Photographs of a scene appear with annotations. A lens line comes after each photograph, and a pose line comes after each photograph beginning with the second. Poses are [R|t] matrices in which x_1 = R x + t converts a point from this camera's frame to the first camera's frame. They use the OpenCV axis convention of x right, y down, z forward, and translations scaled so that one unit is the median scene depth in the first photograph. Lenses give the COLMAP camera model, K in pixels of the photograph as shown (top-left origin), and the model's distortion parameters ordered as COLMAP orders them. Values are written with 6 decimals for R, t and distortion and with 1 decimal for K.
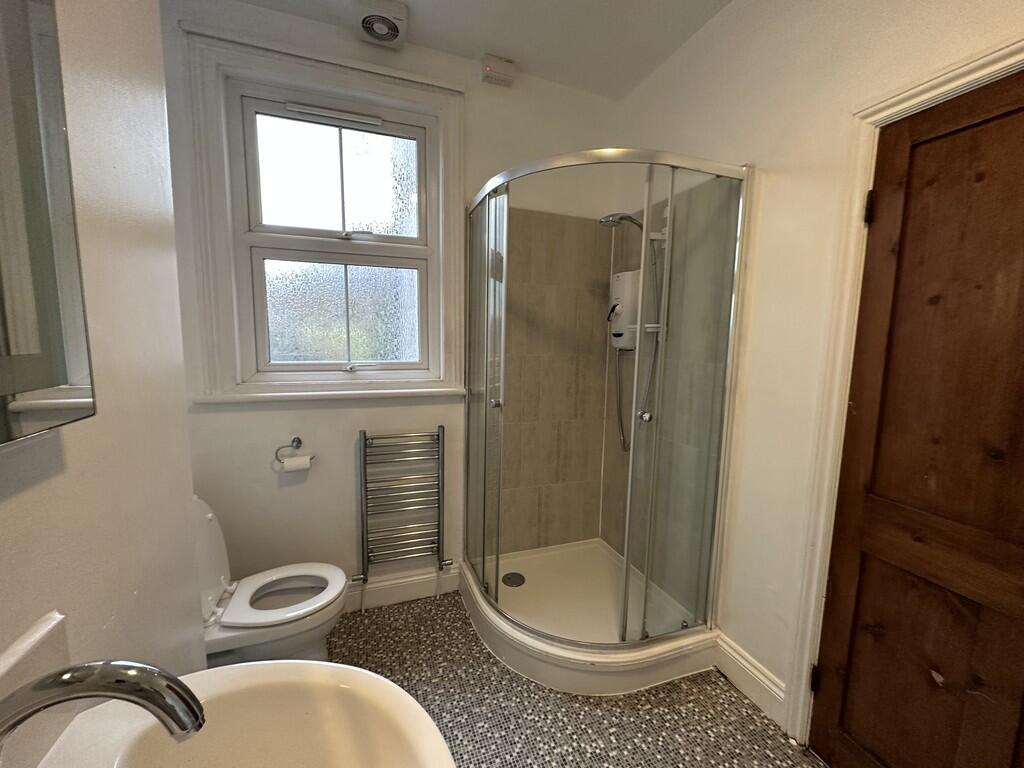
lens RADIAL K [[407.2, 0, 508.7], [0, 407.2, 386.0], [0, 0, 1]] dist [-0.001569, 0.000451]
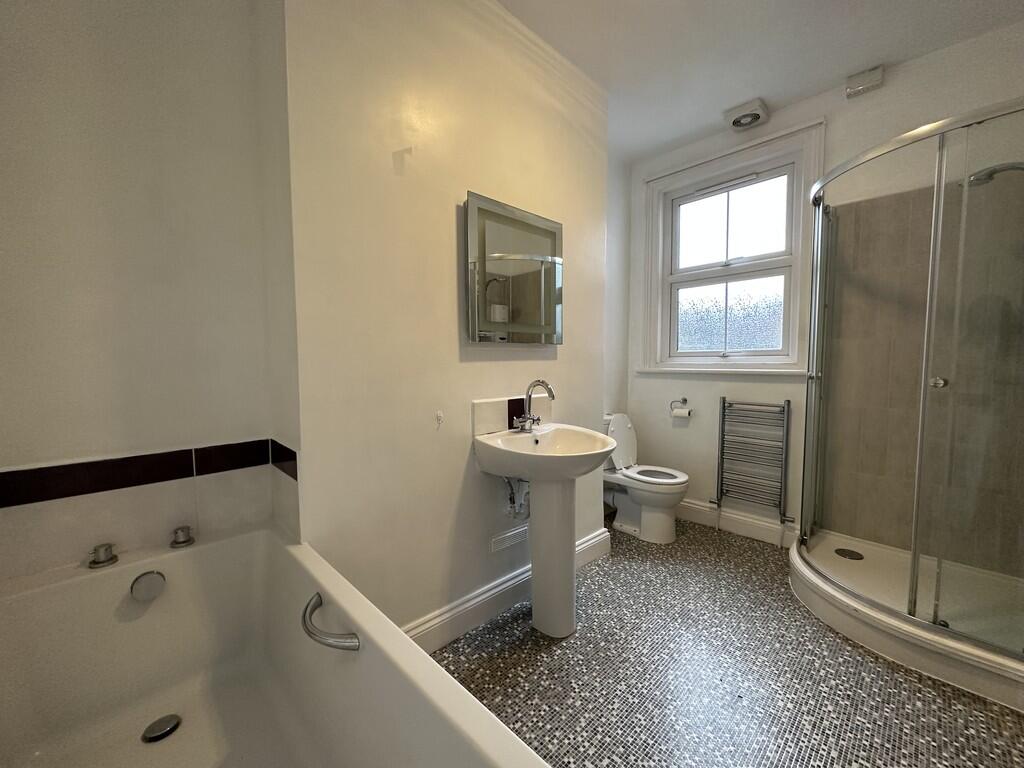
lens RADIAL K [[407.2, 0, 509.8], [0, 407.2, 385.5], [0, 0, 1]] dist [-0.001569, 0.000451]
pose [[0.404897, 0.039247, -0.913520, 0.652983], [-0.094027, 0.995569, 0.001097, 0.142319], [0.909515, 0.085451, 0.406793, -0.268853]]
